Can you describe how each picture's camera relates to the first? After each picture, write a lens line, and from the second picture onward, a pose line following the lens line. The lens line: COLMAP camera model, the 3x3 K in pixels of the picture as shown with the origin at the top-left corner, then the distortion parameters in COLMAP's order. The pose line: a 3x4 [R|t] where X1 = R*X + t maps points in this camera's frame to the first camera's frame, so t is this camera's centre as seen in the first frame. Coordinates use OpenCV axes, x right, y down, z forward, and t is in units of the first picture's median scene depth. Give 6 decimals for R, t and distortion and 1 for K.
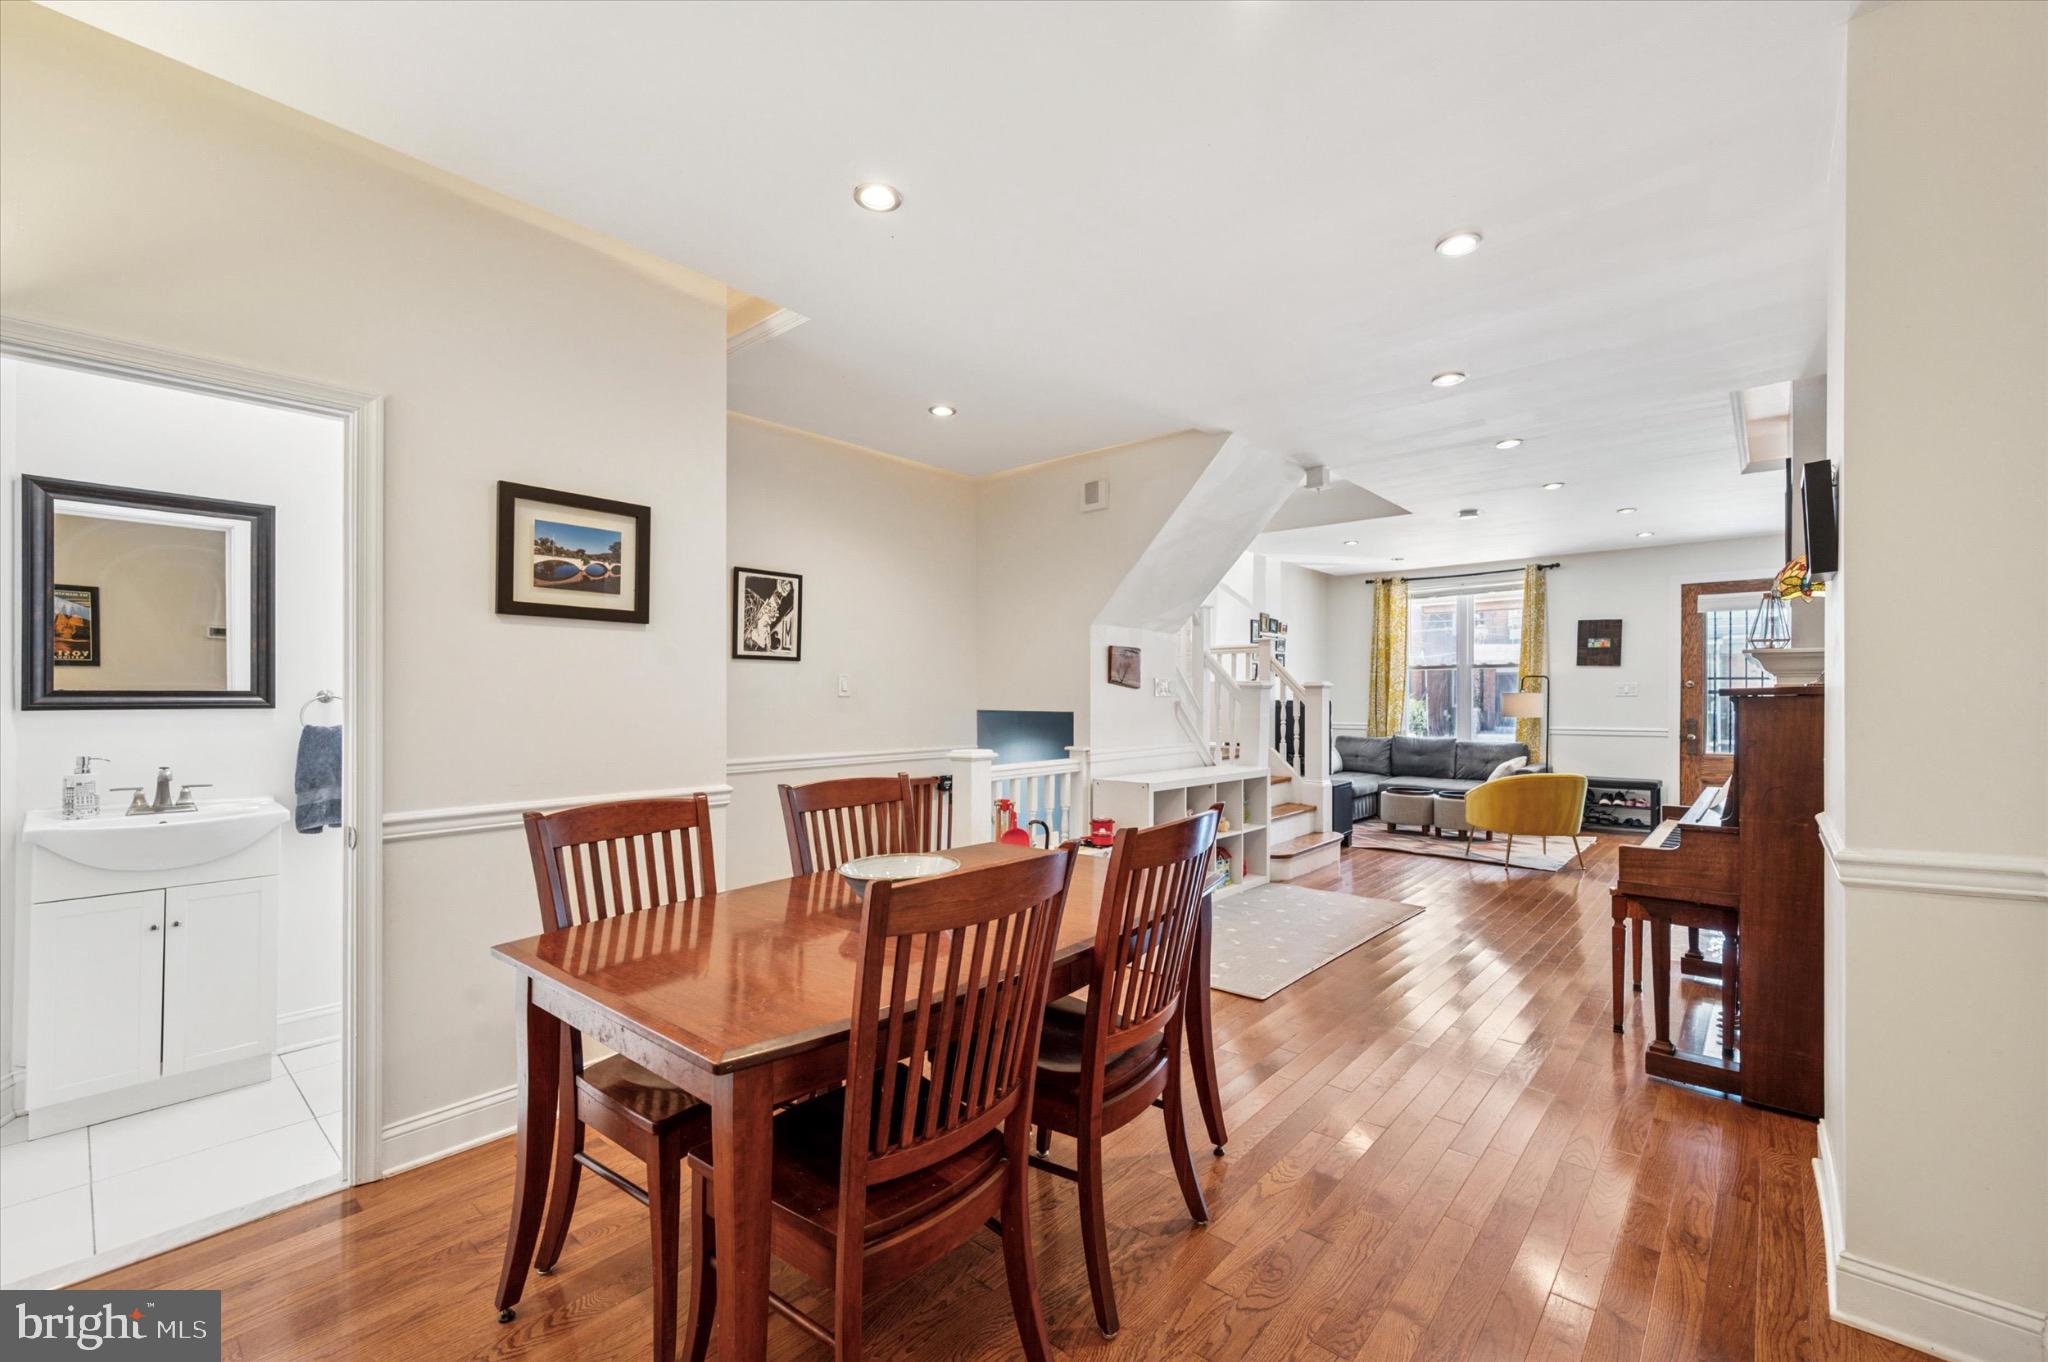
lens RADIAL K [[845.4, 0, 1040.2], [0, 845.4, 708.5], [0, 0, 1]] dist [-0.004094, 0.000023]
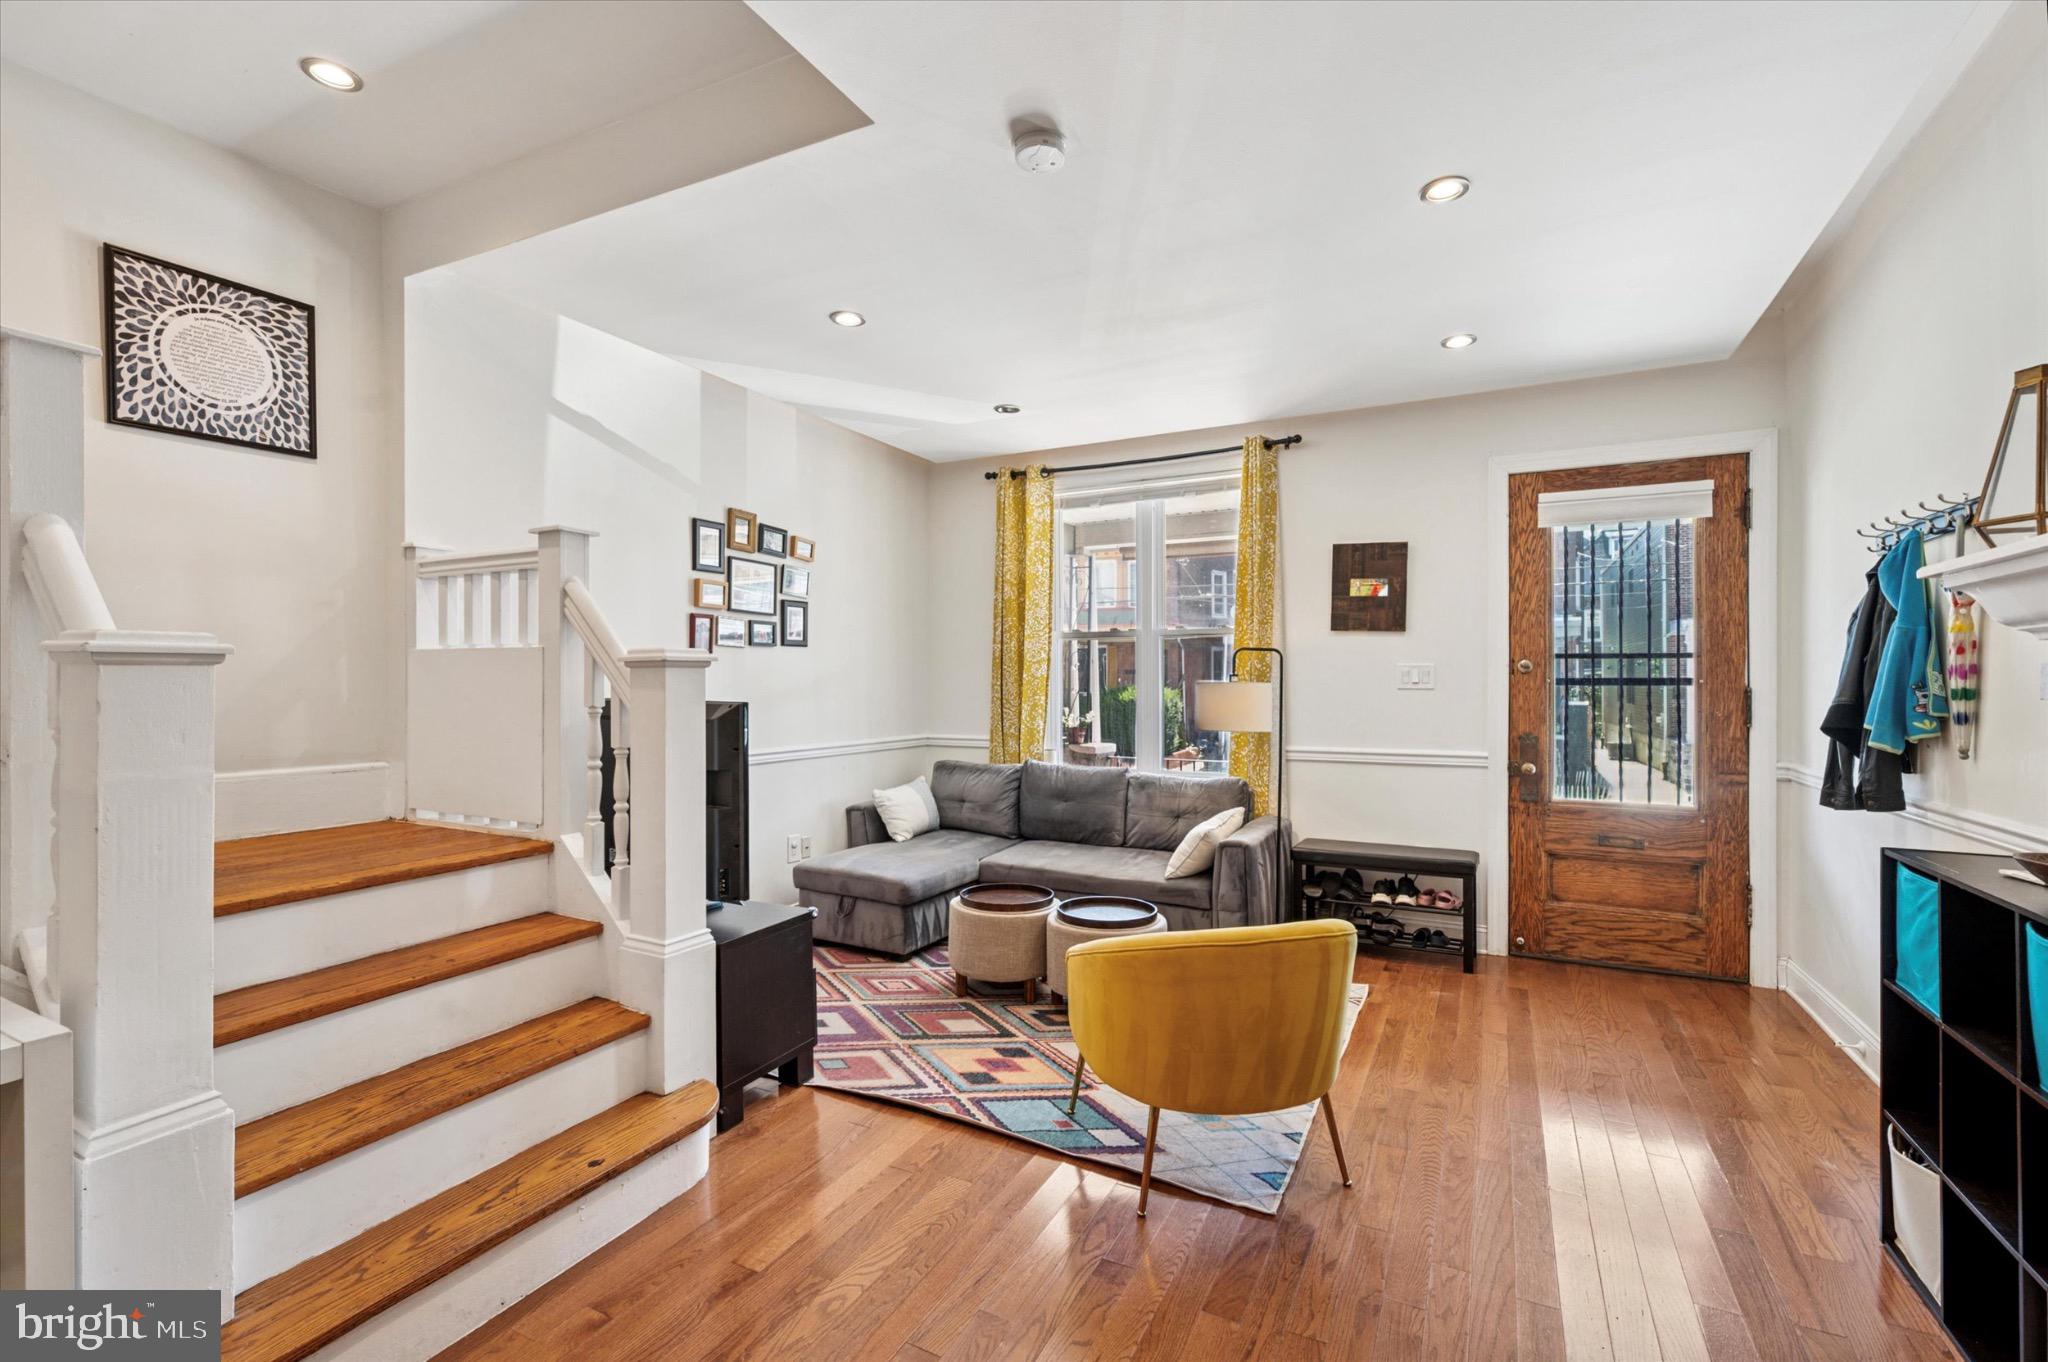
lens RADIAL K [[887.4, 0, 1053.9], [0, 887.4, 684.7], [0, 0, 1]] dist [-0.002288, -0.000254]
pose [[0.965797, 0.003033, 0.259283, 0.325874], [0.000389, 0.999913, -0.013149, -0.009840], [-0.259301, 0.012800, 0.965712, 0.511505]]
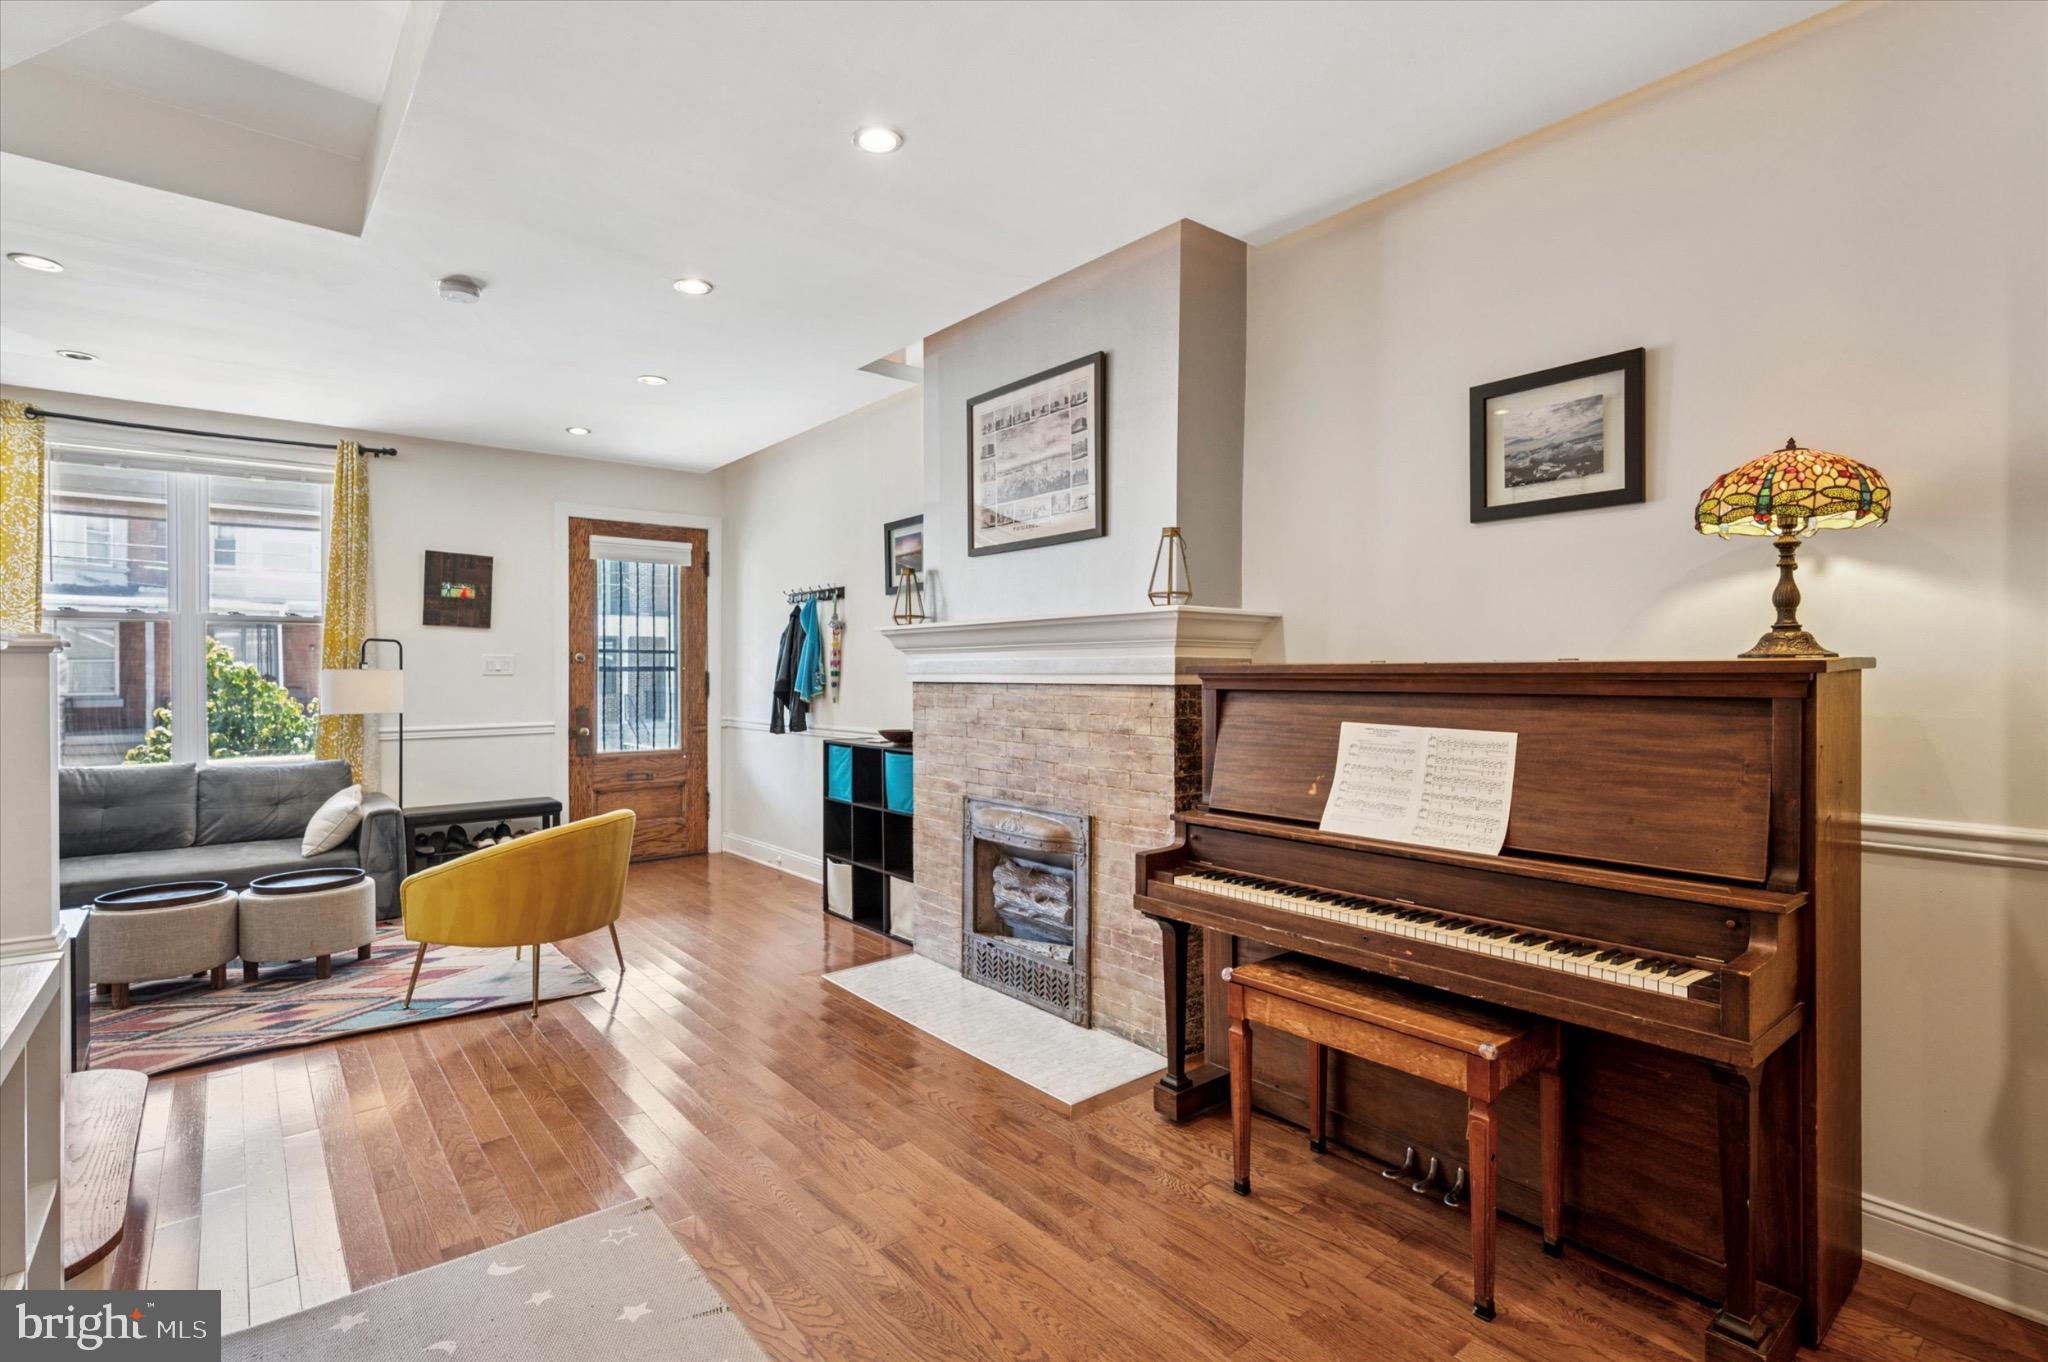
lens RADIAL K [[971.9, 0, 1002.2], [0, 971.9, 675.6], [0, 0, 1]] dist [-0.001000, -0.000310]
pose [[0.171061, -0.003182, 0.985255, 0.018412], [0.017586, 0.999845, 0.000176, -0.007080], [-0.985104, 0.017297, 0.171090, 0.472082]]
